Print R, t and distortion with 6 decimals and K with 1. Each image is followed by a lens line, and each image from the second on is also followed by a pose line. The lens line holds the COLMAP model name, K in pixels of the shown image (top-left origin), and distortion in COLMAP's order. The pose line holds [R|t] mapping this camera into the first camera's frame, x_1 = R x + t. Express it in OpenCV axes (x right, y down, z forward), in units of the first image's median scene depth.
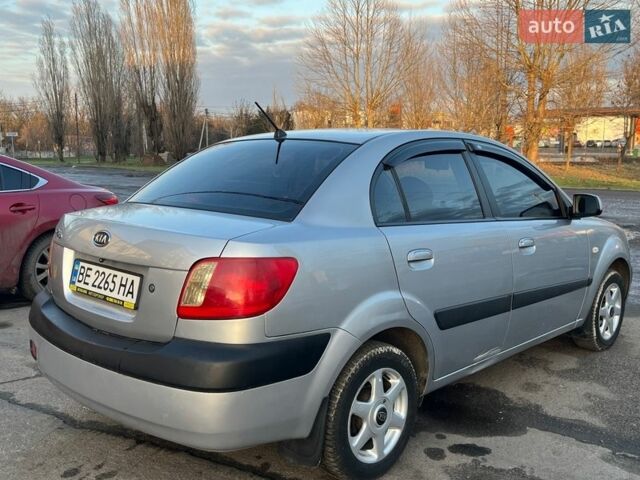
lens RADIAL K [[633.6, 0, 325.2], [0, 633.6, 241.7], [0, 0, 1]] dist [0.055144, -0.038348]
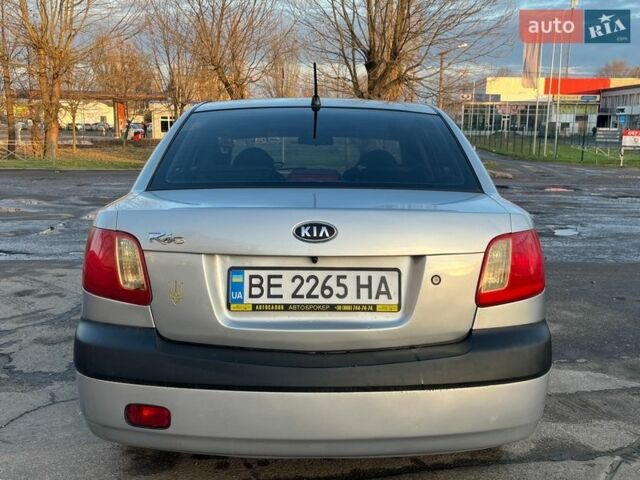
lens RADIAL K [[633.6, 0, 325.2], [0, 633.6, 241.7], [0, 0, 1]] dist [0.055144, -0.038348]
pose [[0.732414, -0.112190, 0.671553, -0.798910], [0.094512, 0.993534, 0.062903, -0.036683], [-0.674268, 0.017399, 0.738282, 0.413844]]
